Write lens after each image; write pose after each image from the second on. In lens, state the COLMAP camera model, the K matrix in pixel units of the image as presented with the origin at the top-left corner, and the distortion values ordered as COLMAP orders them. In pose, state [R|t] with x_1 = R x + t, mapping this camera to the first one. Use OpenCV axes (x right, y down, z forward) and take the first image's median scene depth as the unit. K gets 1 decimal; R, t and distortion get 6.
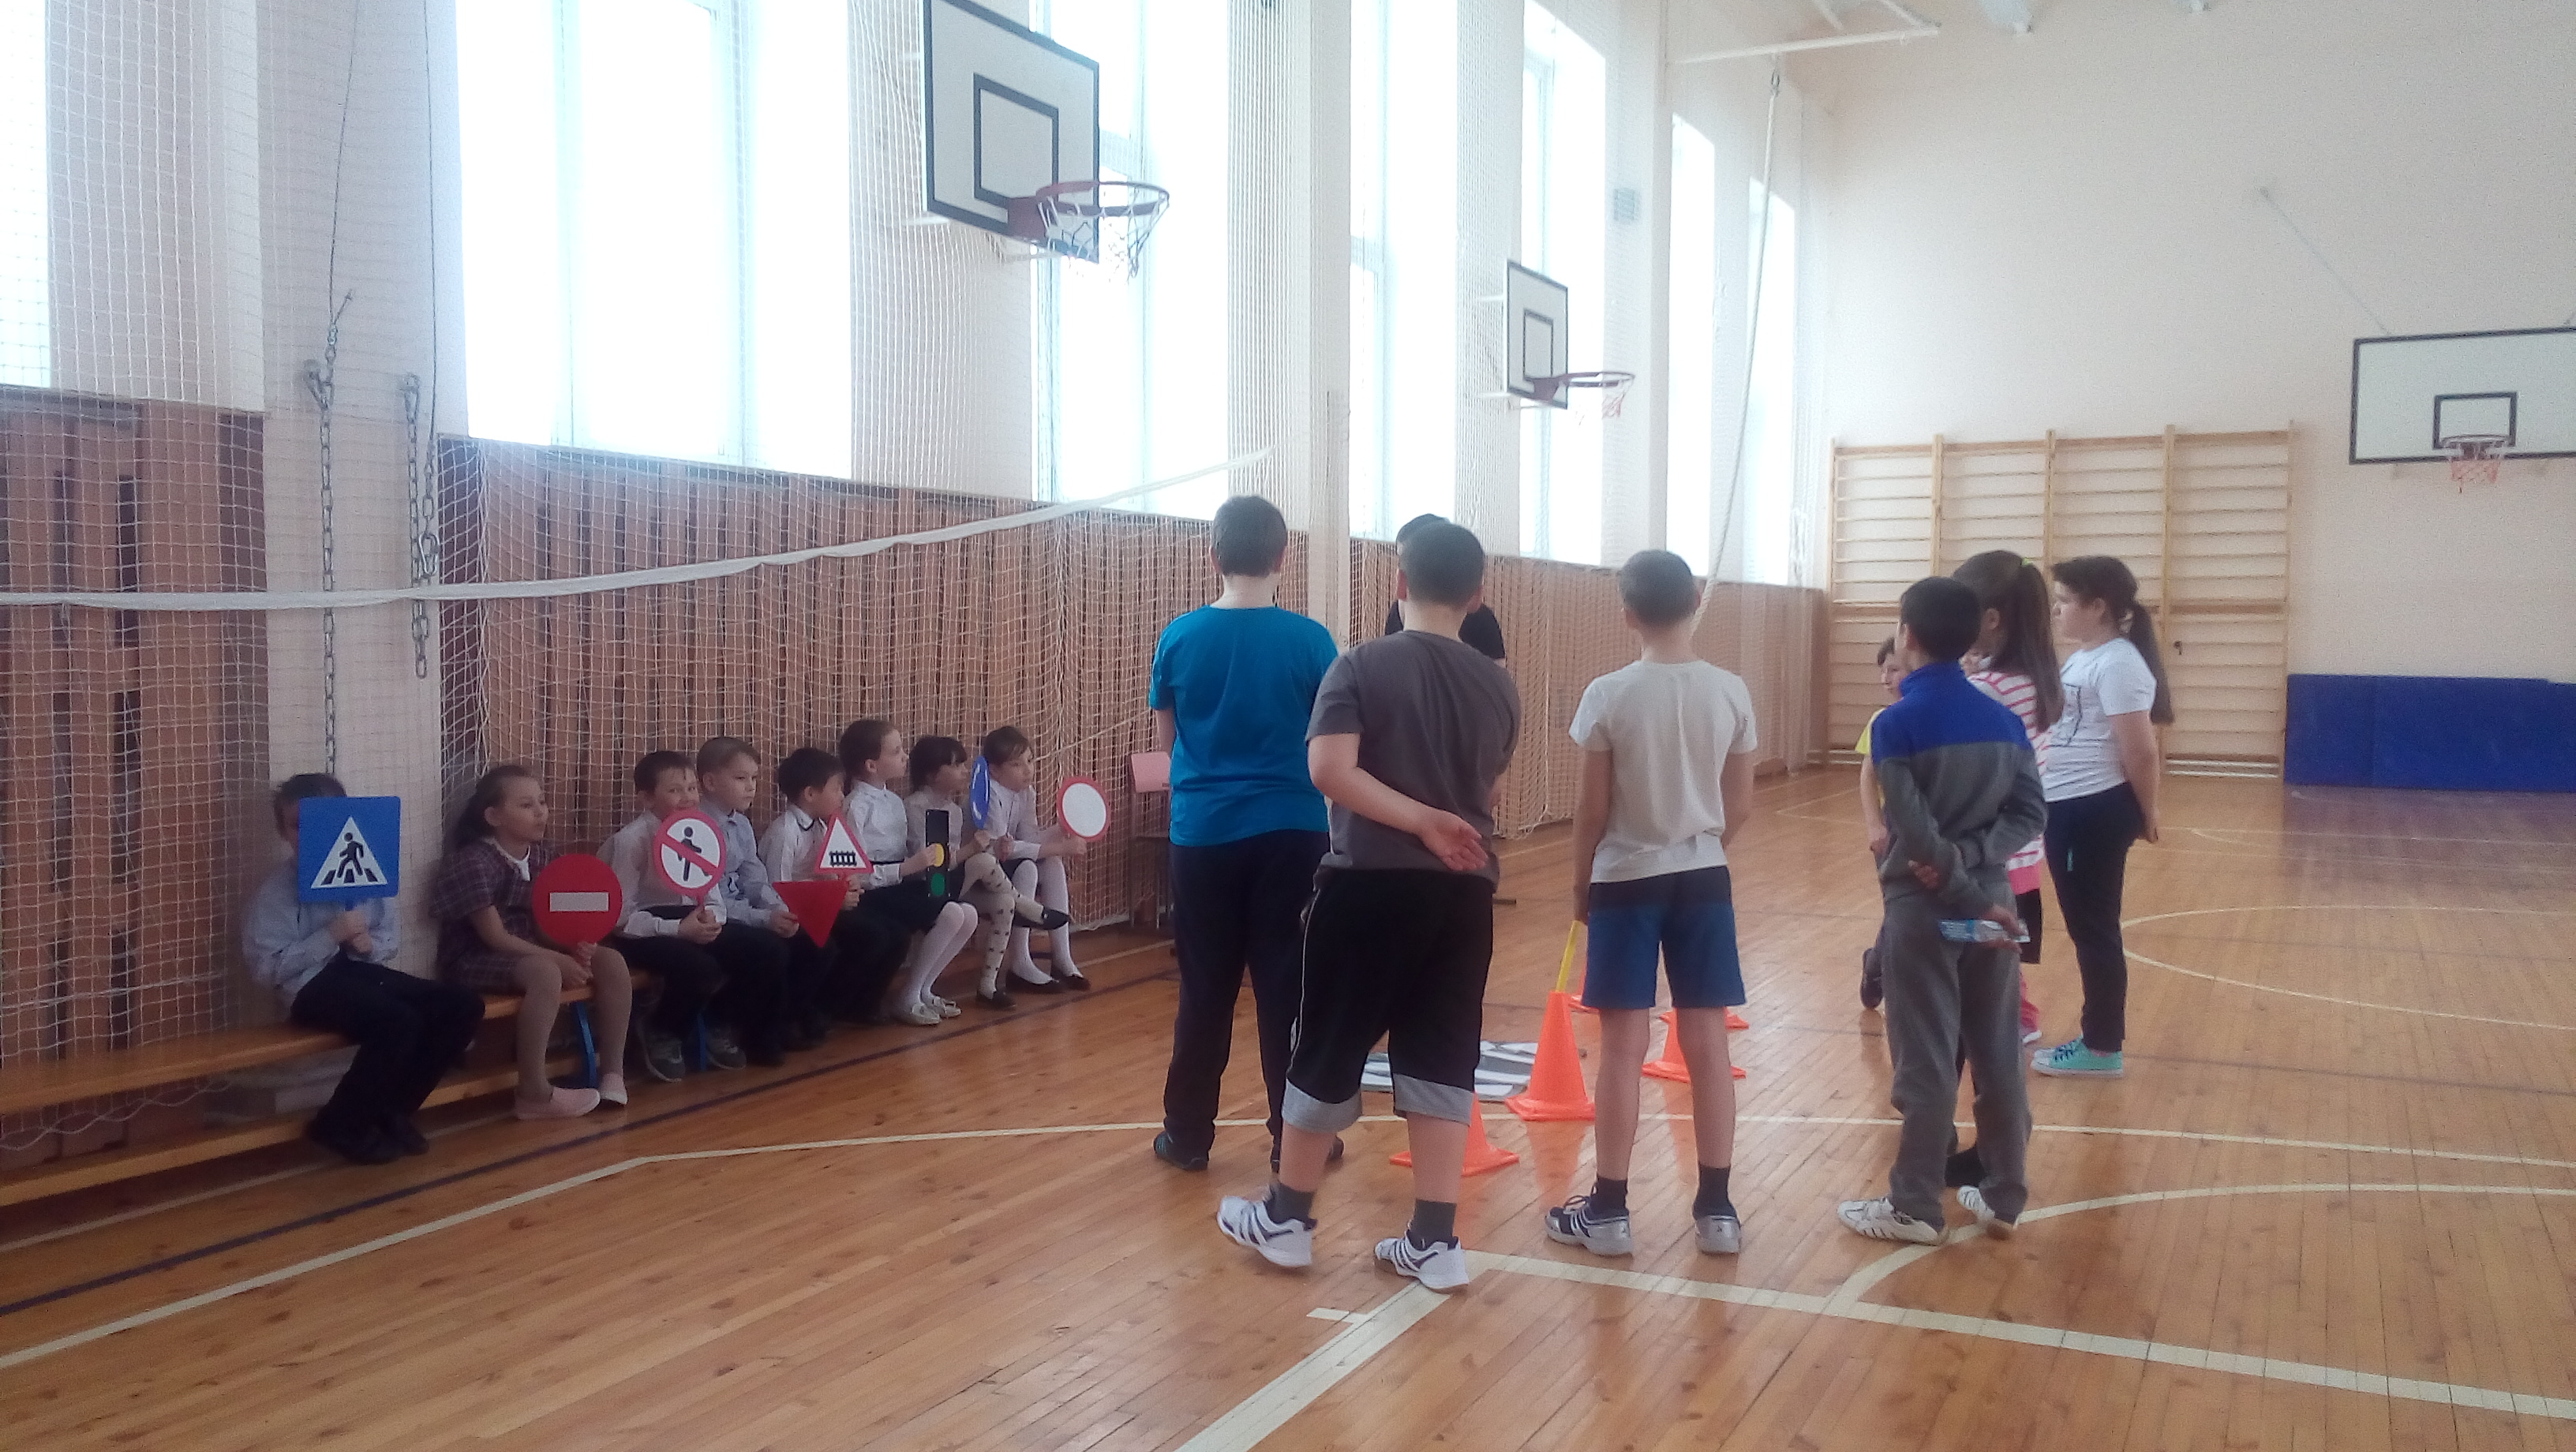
lens RADIAL K [[2178.8, 0, 1292.3], [0, 2178.8, 724.6], [0, 0, 1]] dist [0.048505, -0.003156]
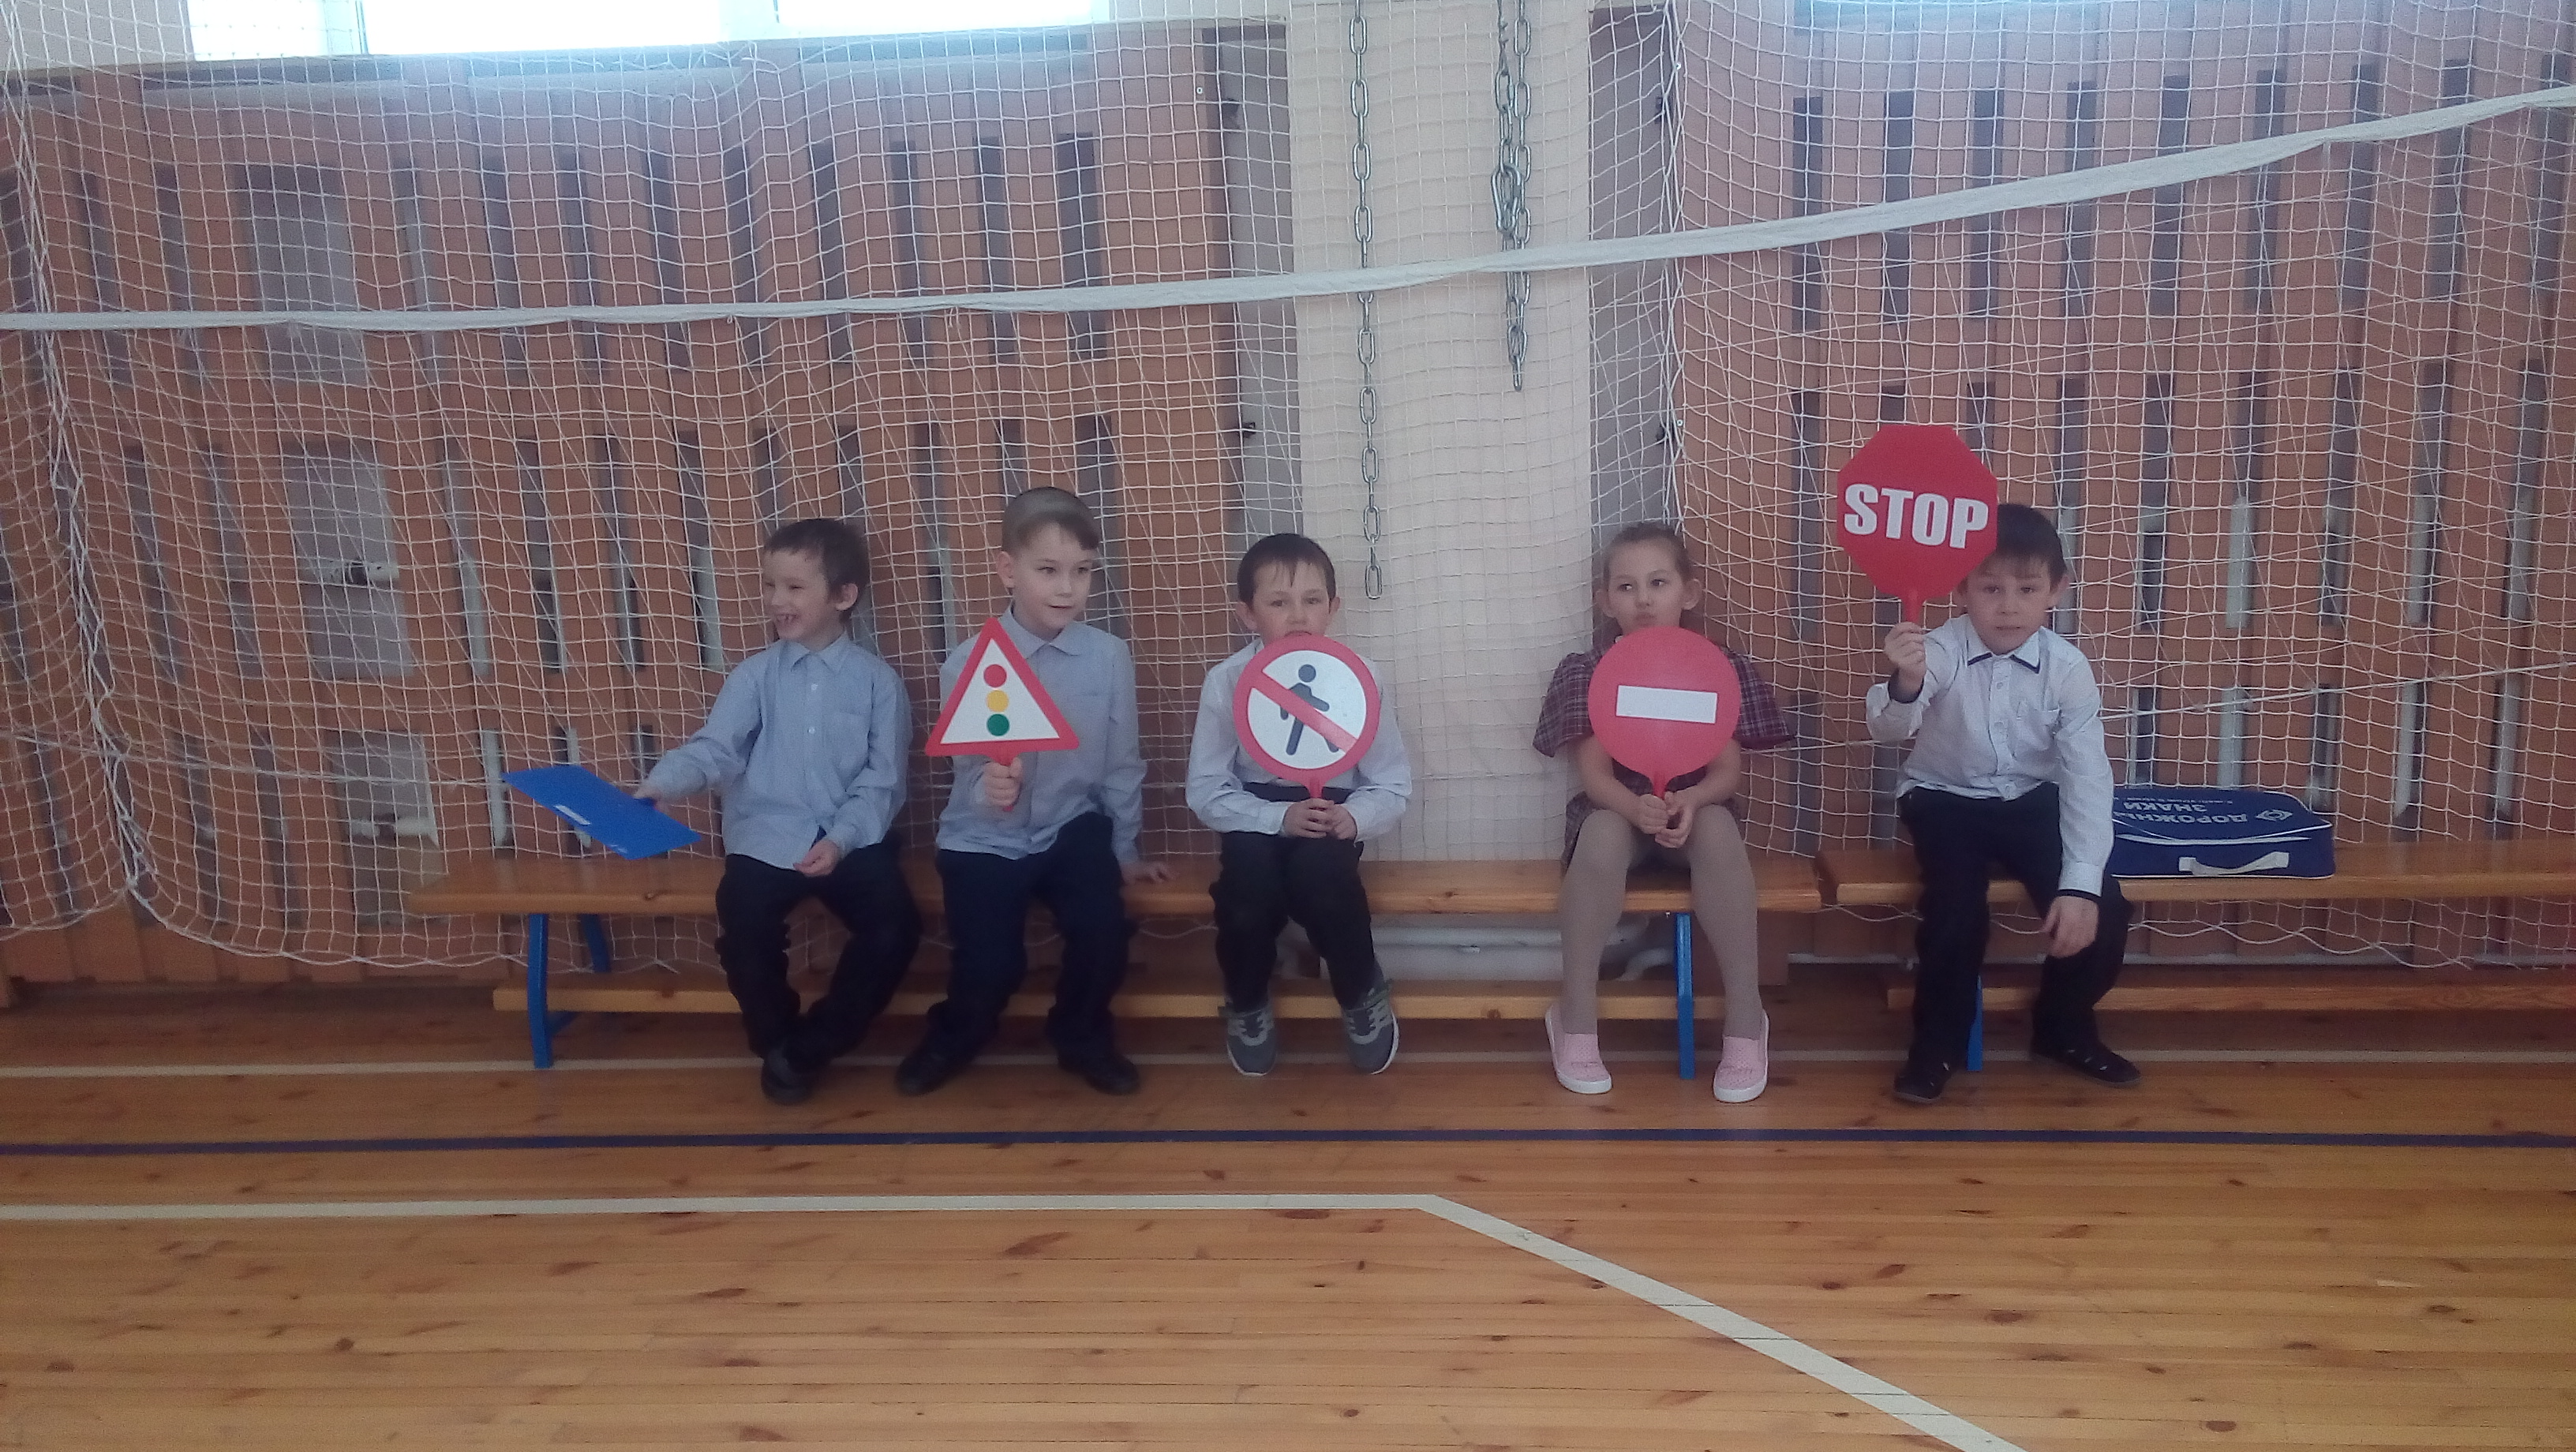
lens RADIAL K [[2178.8, 0, 1303.6], [0, 2178.8, 722.6], [0, 0, 1]] dist [0.048505, -0.003156]
pose [[0.335595, 0.131621, -0.932766, 0.229840], [0.002515, 0.990062, 0.140611, -0.015520], [0.942003, -0.049534, 0.331928, 0.764753]]
